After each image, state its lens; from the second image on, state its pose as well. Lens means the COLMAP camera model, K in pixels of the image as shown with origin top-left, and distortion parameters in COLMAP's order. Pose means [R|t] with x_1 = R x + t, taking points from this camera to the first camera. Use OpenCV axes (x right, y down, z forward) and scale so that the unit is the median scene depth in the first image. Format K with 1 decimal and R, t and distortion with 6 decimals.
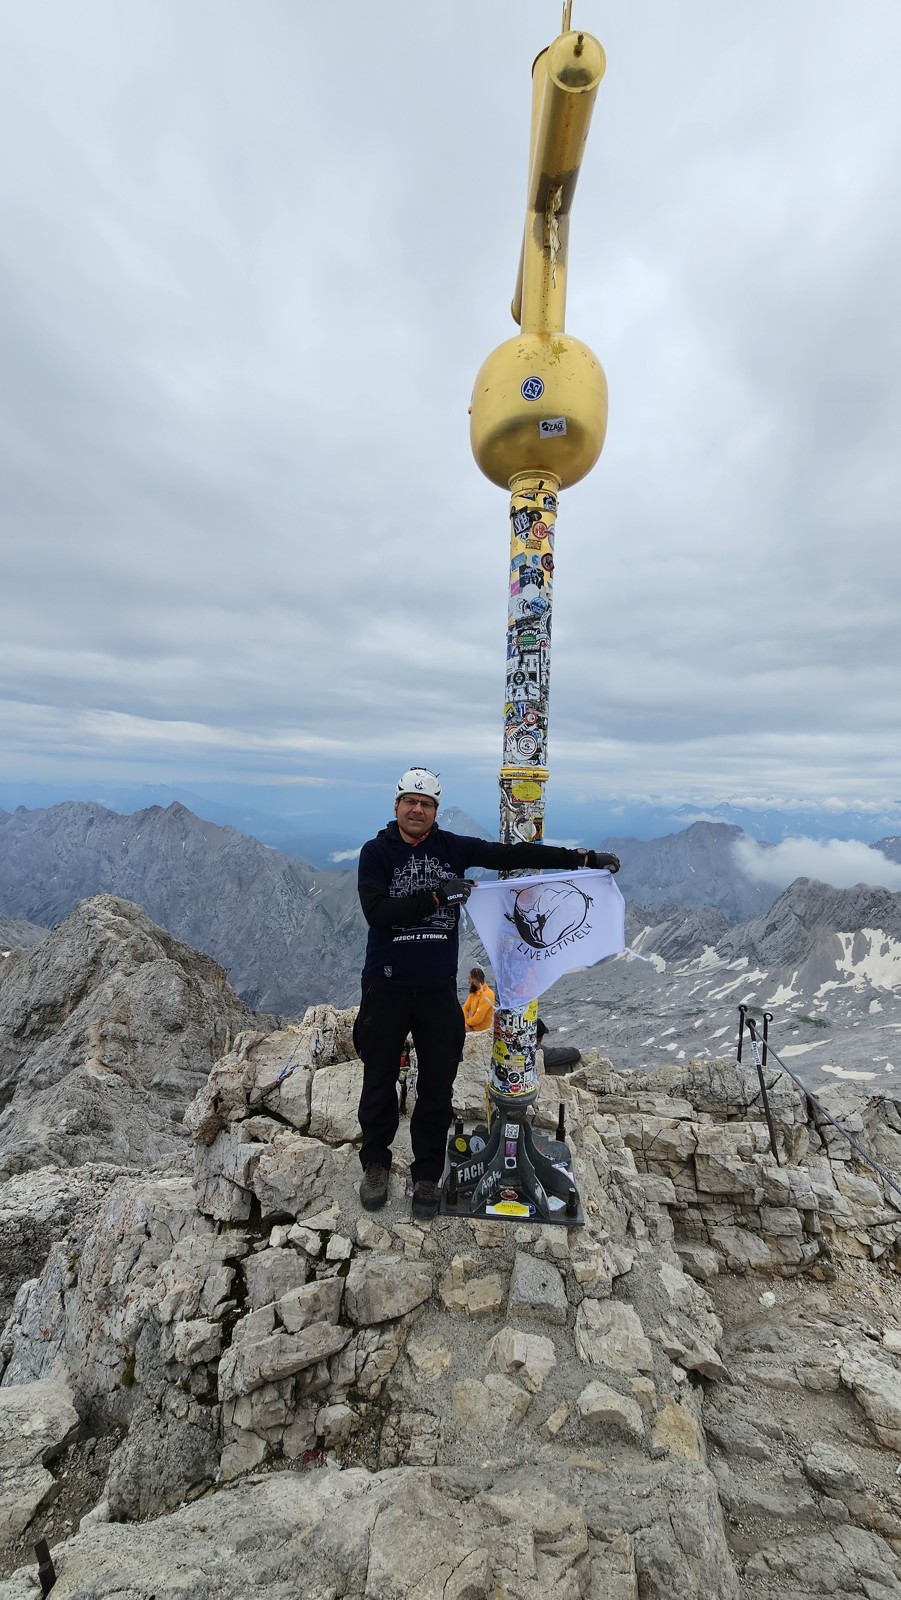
lens RADIAL K [[652.0, 0, 447.0], [0, 652.0, 801.2], [0, 0, 1]] dist [-0.001131, -0.000148]
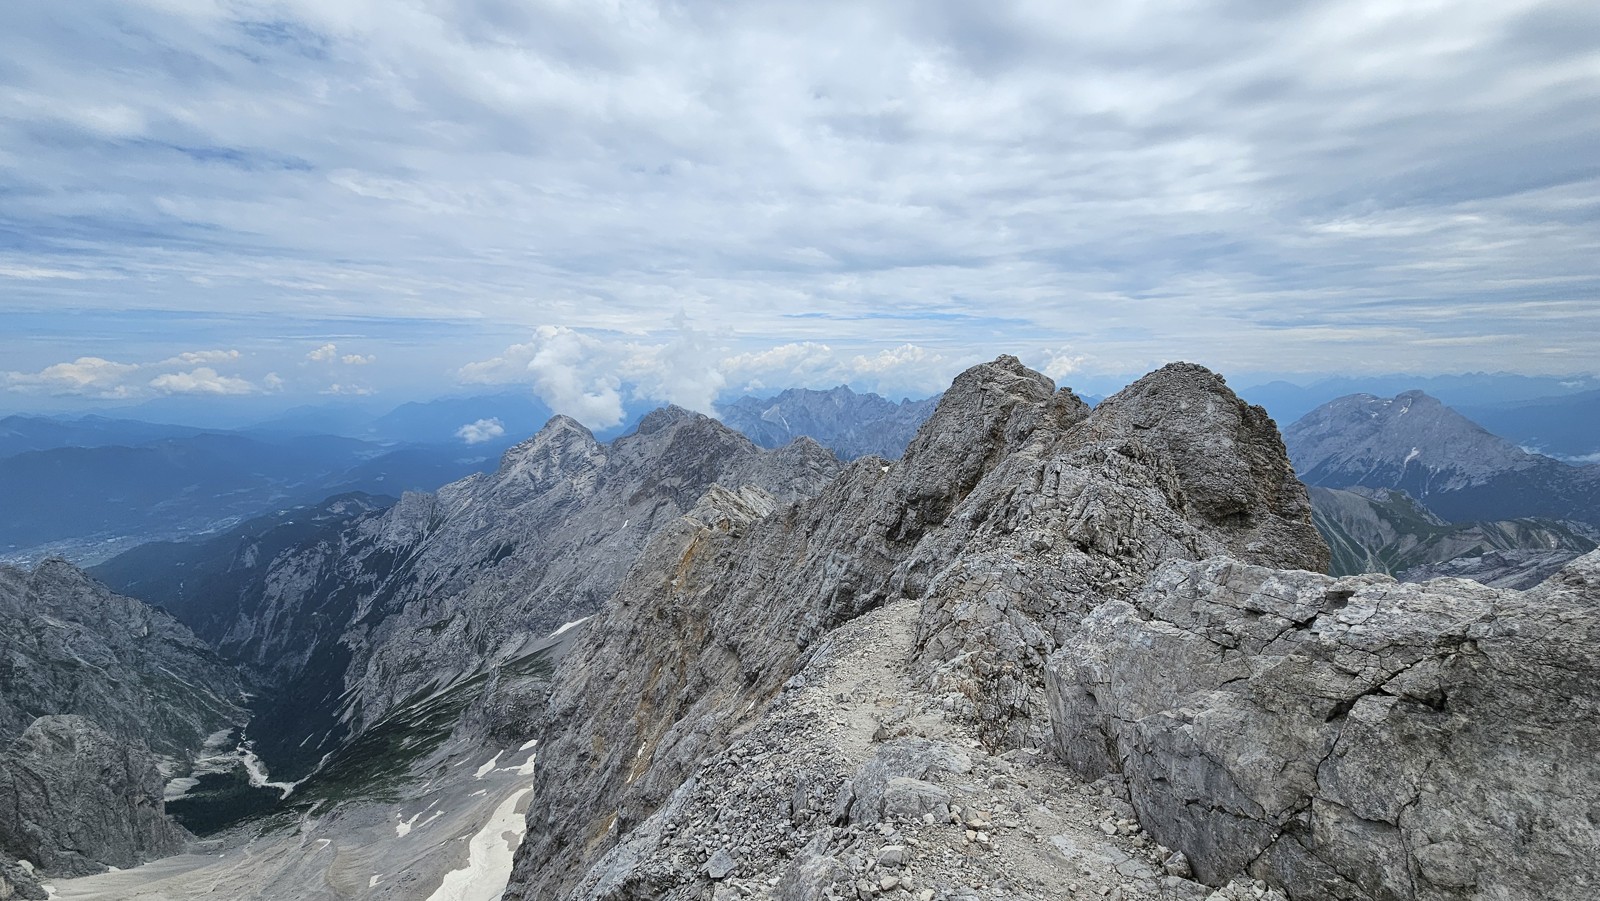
lens RADIAL K [[652.0, 0, 800.0], [0, 652.0, 450.5], [0, 0, 1]] dist [-0.001131, -0.000148]
pose [[0.738560, 0.039554, -0.673027, -0.229708], [0.019070, 0.996652, 0.079500, 0.183400], [0.673918, -0.071550, 0.735333, 0.371747]]
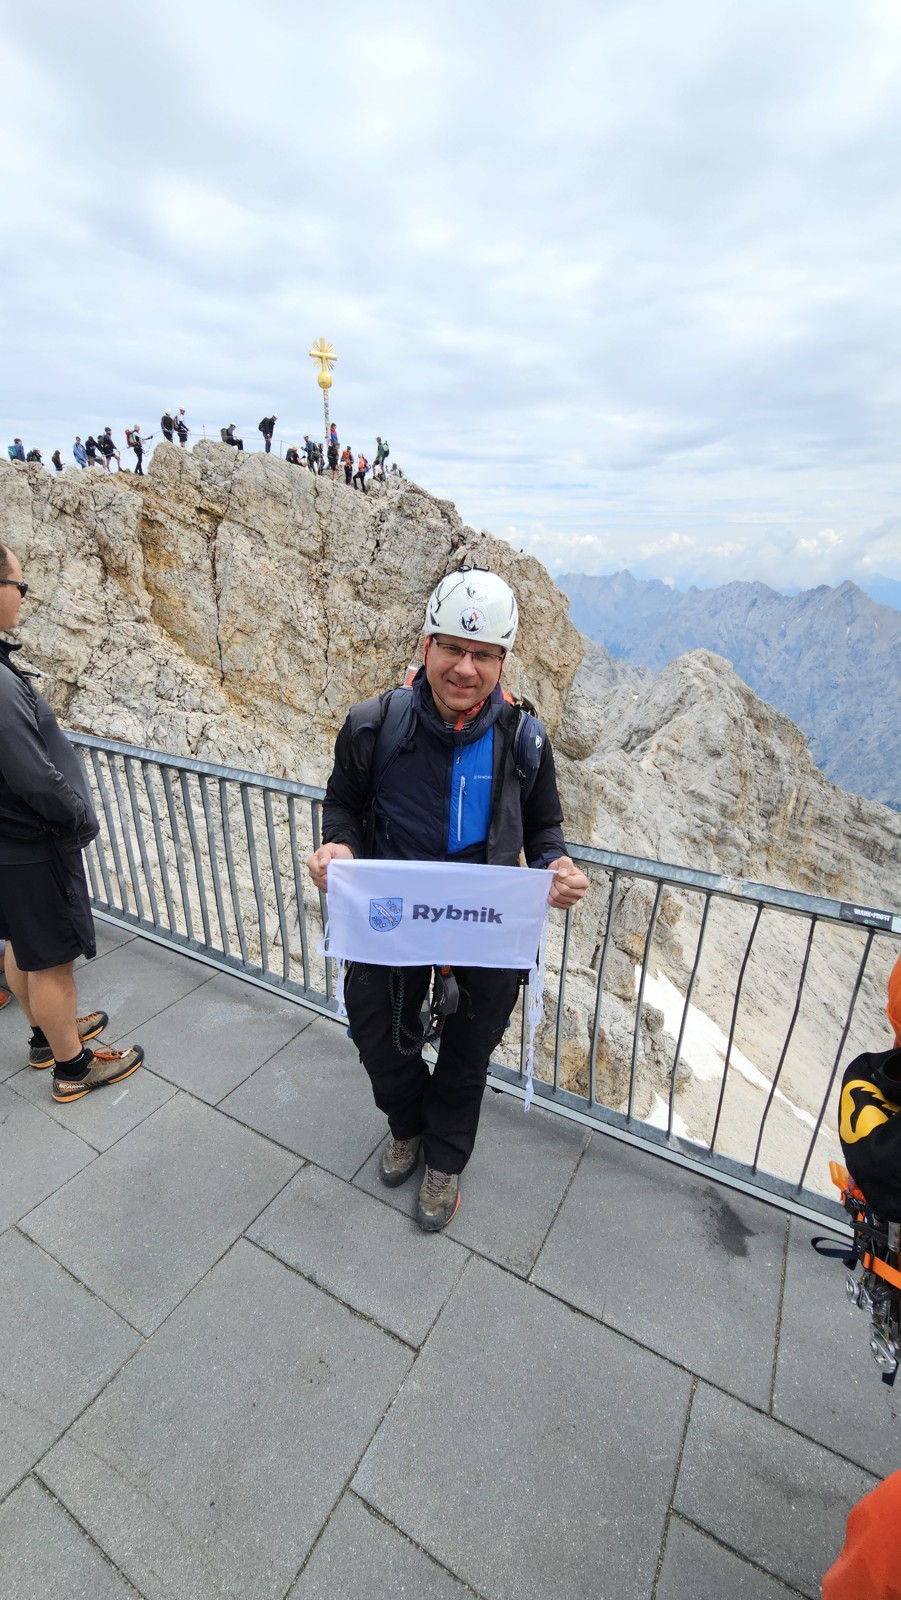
lens RADIAL K [[652.0, 0, 447.0], [0, 652.0, 801.2], [0, 0, 1]] dist [-0.001131, -0.000148]
pose [[0.601462, 0.248674, -0.759213, 0.142663], [0.007086, 0.948624, 0.316327, 0.032391], [0.798870, -0.195638, 0.568799, -0.058605]]
